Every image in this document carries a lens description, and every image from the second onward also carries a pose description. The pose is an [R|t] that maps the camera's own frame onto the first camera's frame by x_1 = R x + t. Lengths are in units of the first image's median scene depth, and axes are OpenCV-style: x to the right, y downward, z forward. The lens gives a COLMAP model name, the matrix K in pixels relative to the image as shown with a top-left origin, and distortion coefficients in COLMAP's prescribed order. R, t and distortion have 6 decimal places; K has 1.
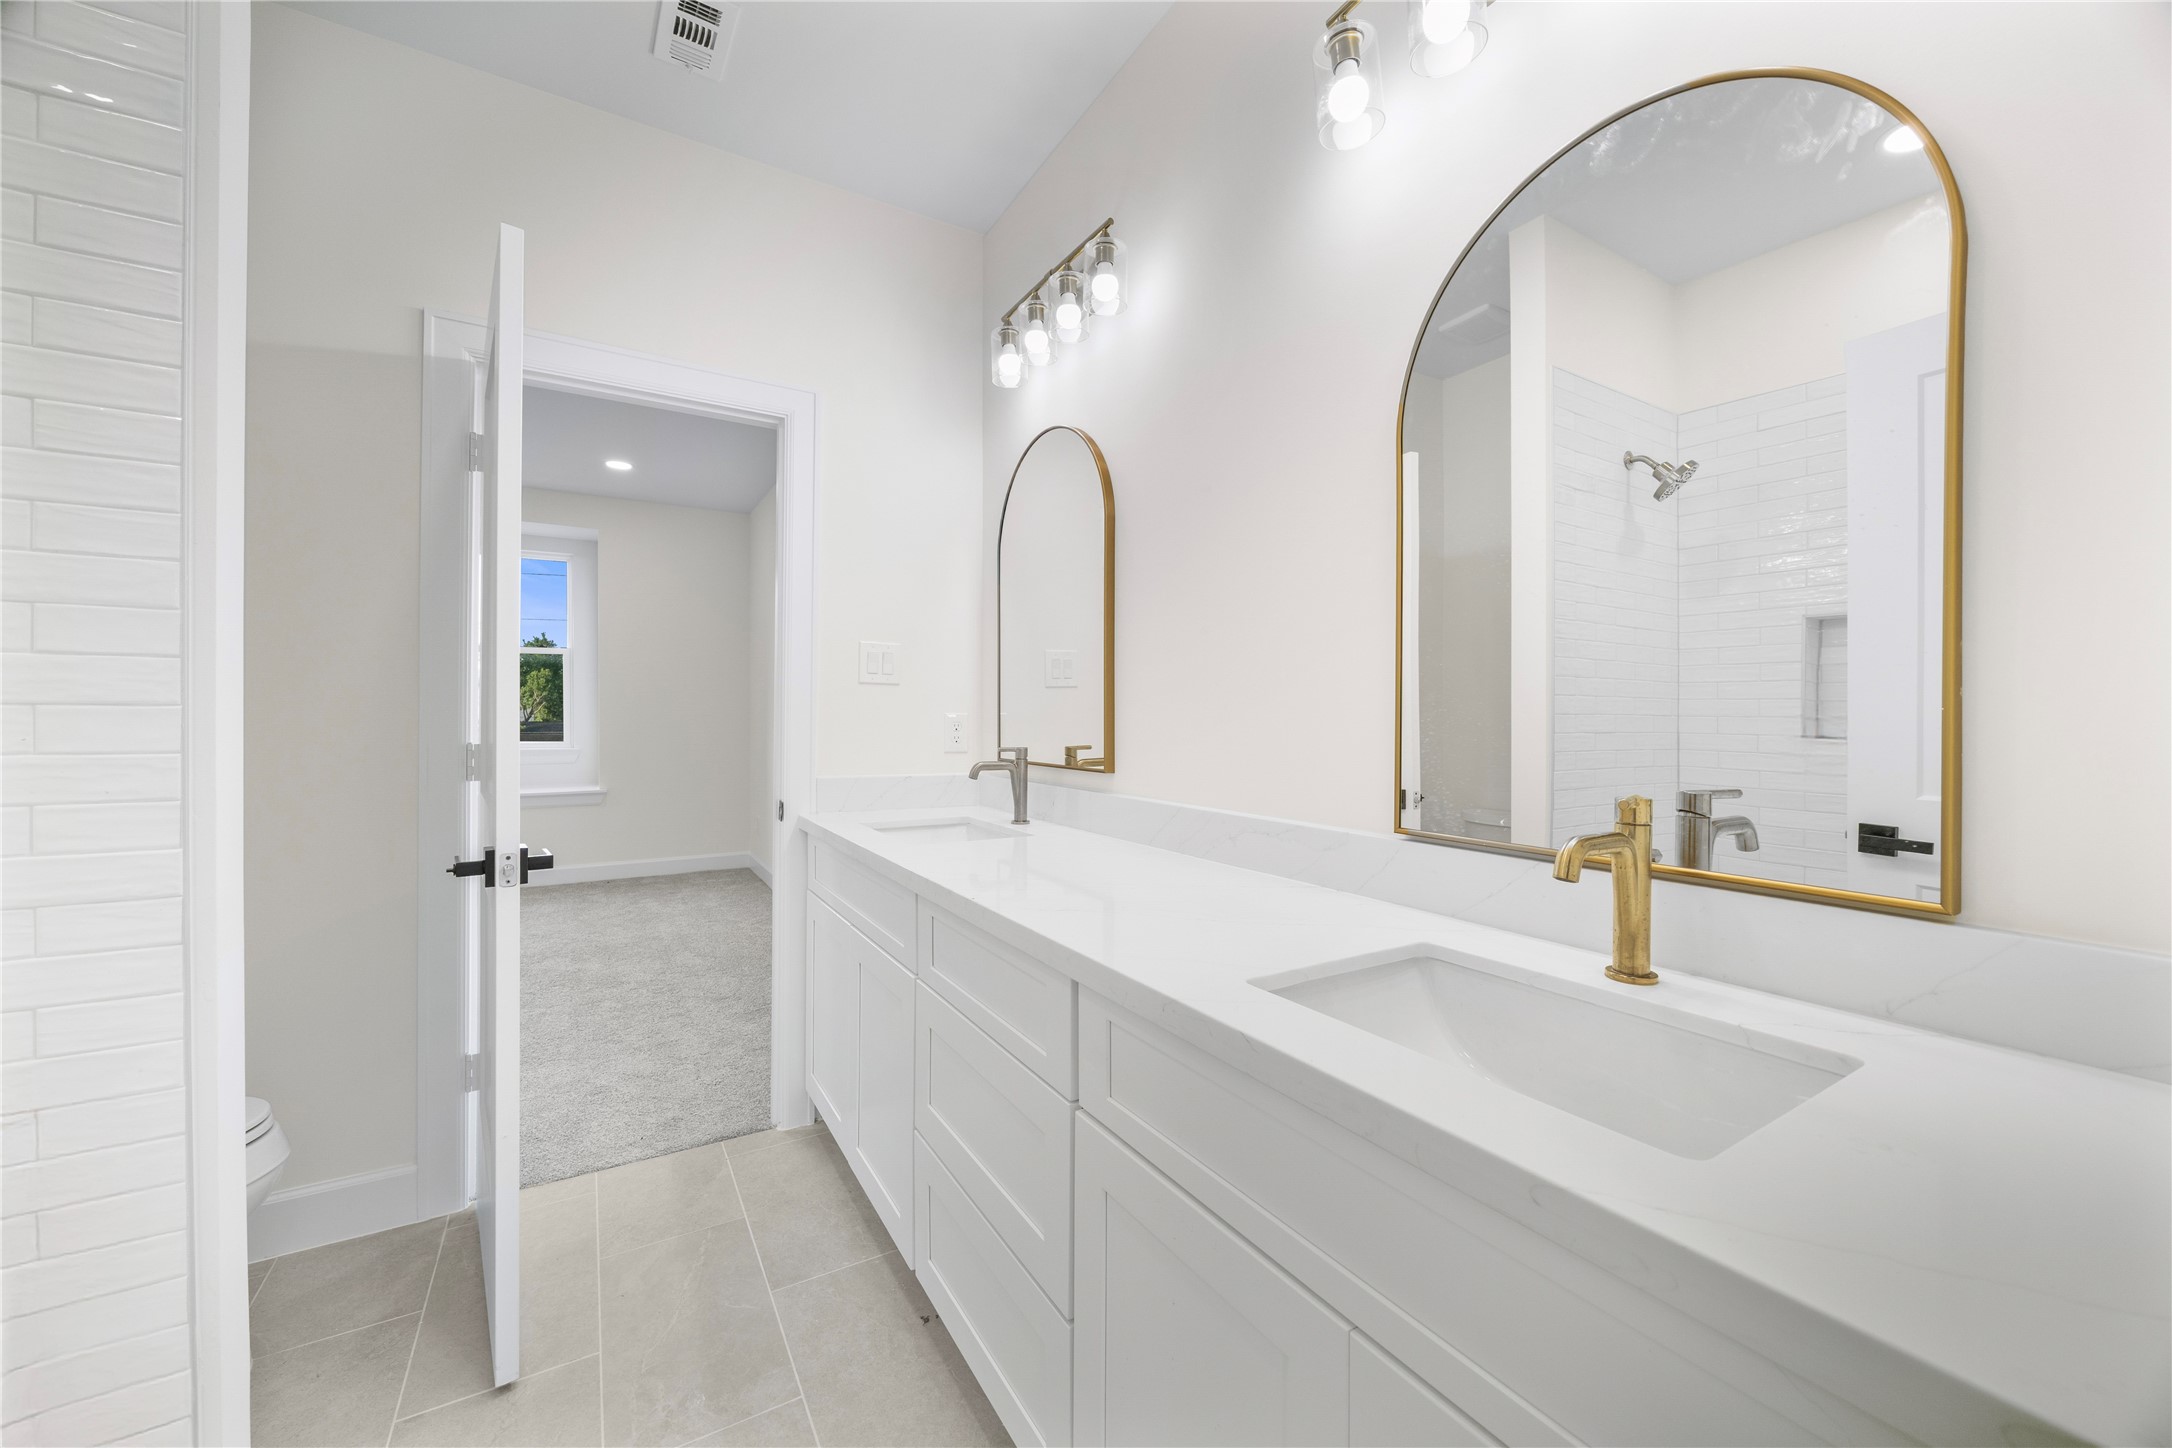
lens RADIAL K [[845.2, 0, 1089.8], [0, 845.2, 720.1], [0, 0, 1]] dist [-0.000368, -0.000012]
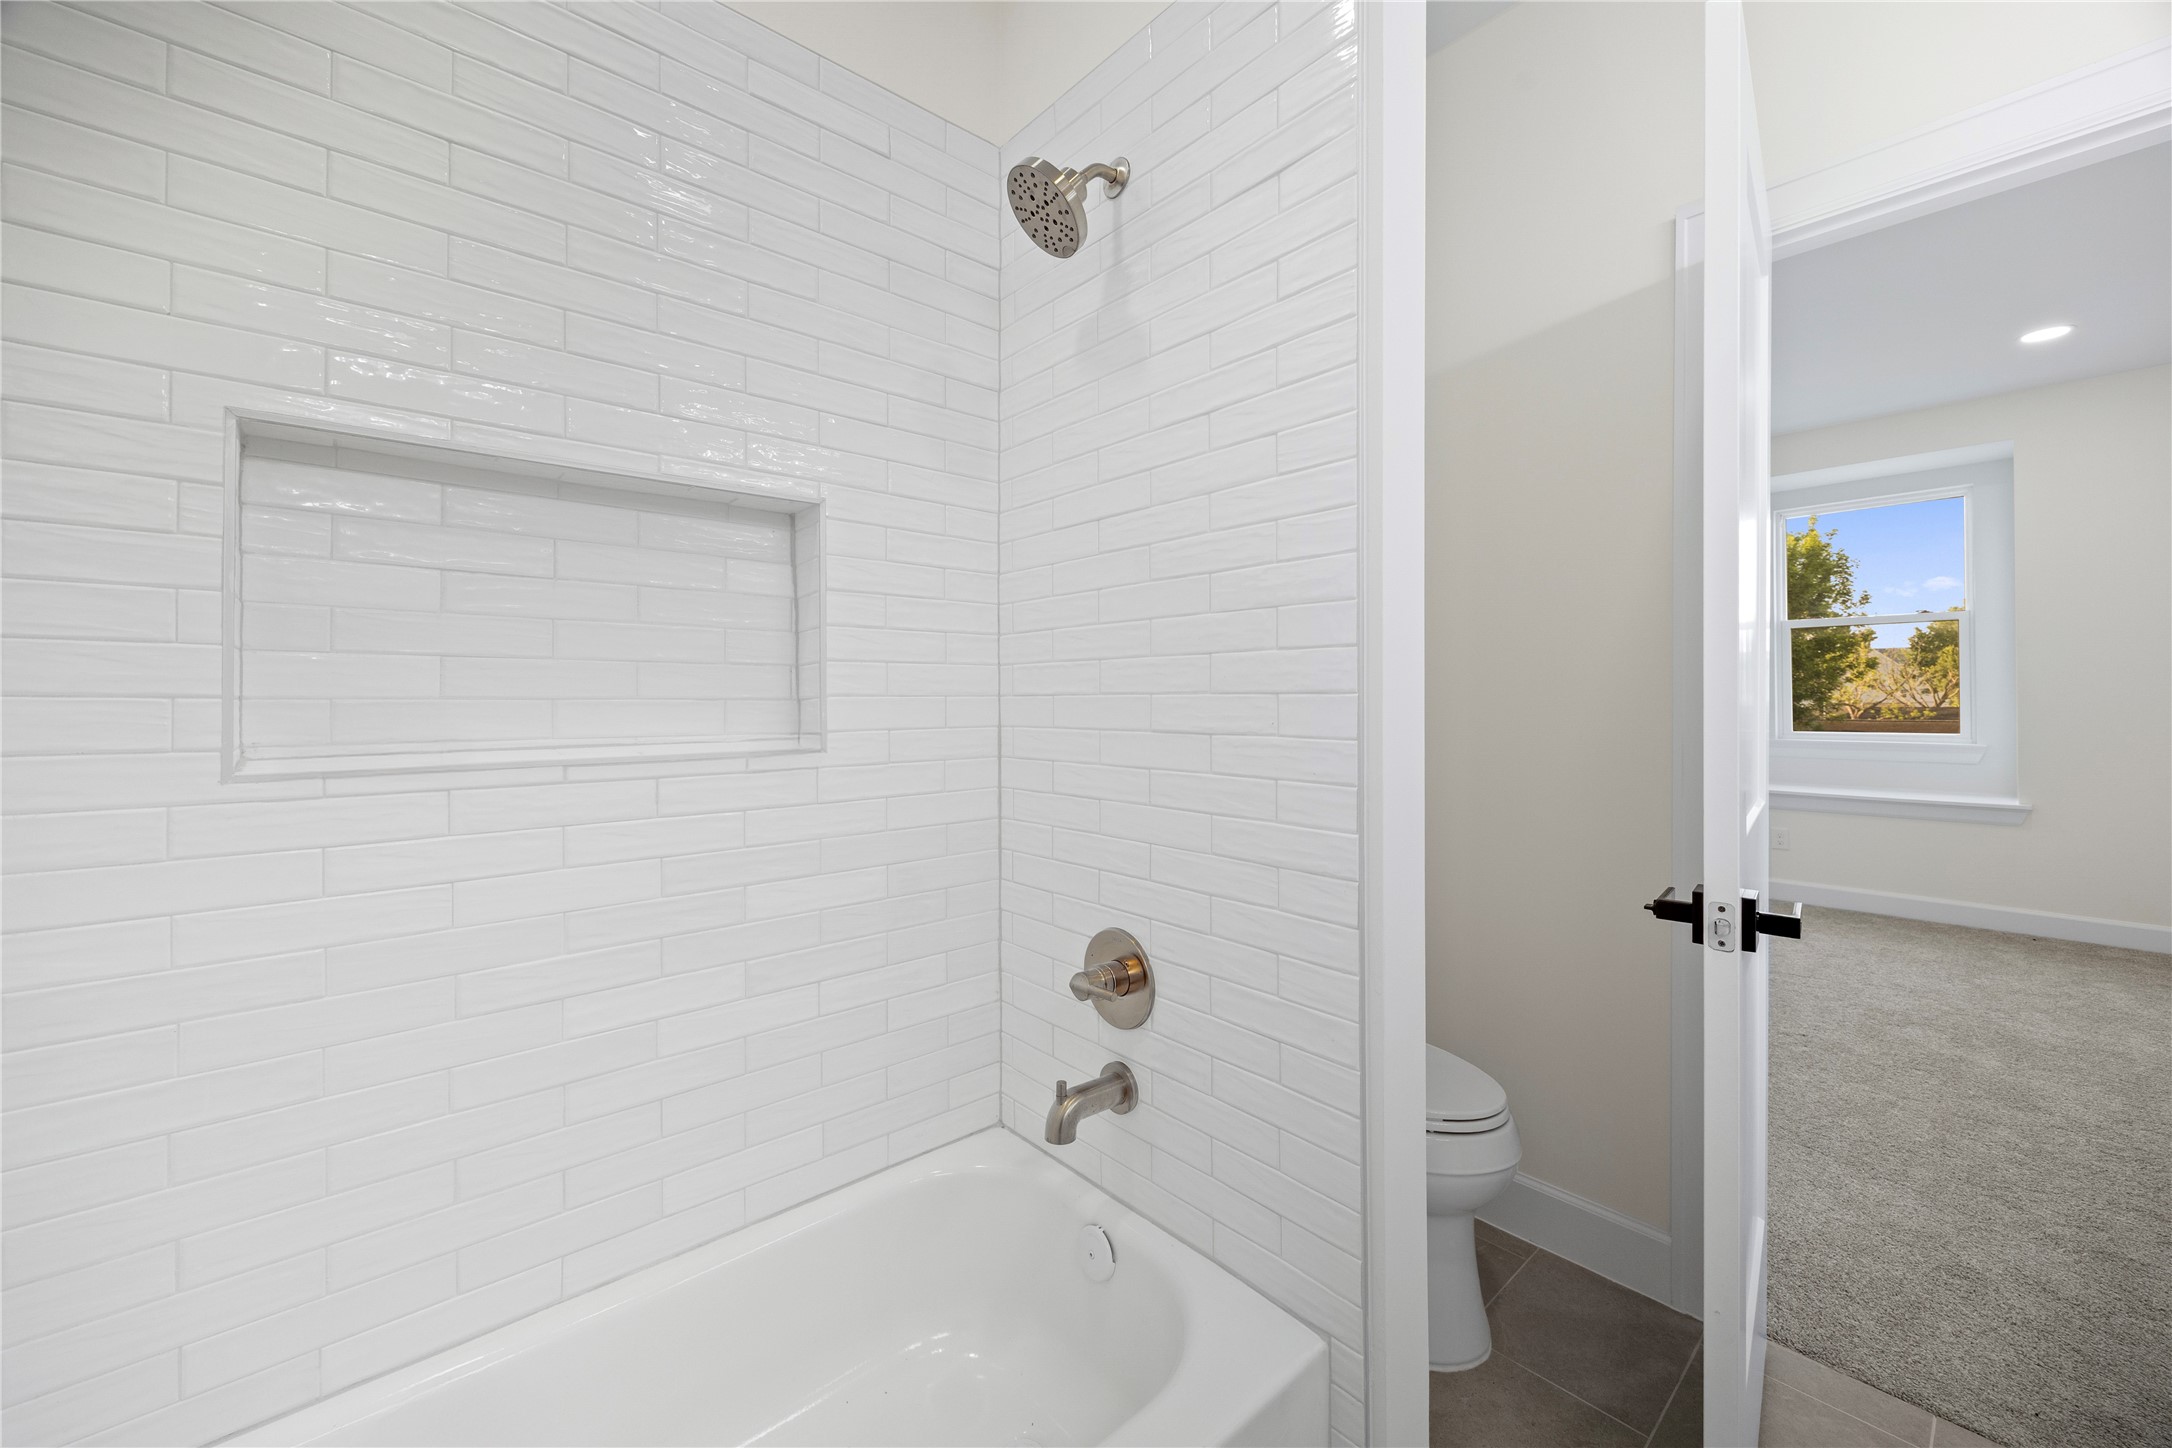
lens RADIAL K [[845.2, 0, 1061.6], [0, 845.2, 692.3], [0, 0, 1]] dist [-0.000368, -0.000012]
pose [[0.177741, -0.008198, -0.984043, -0.137387], [-0.004947, 0.999945, -0.009224, -0.007360], [0.984065, 0.006508, 0.177691, 0.467224]]
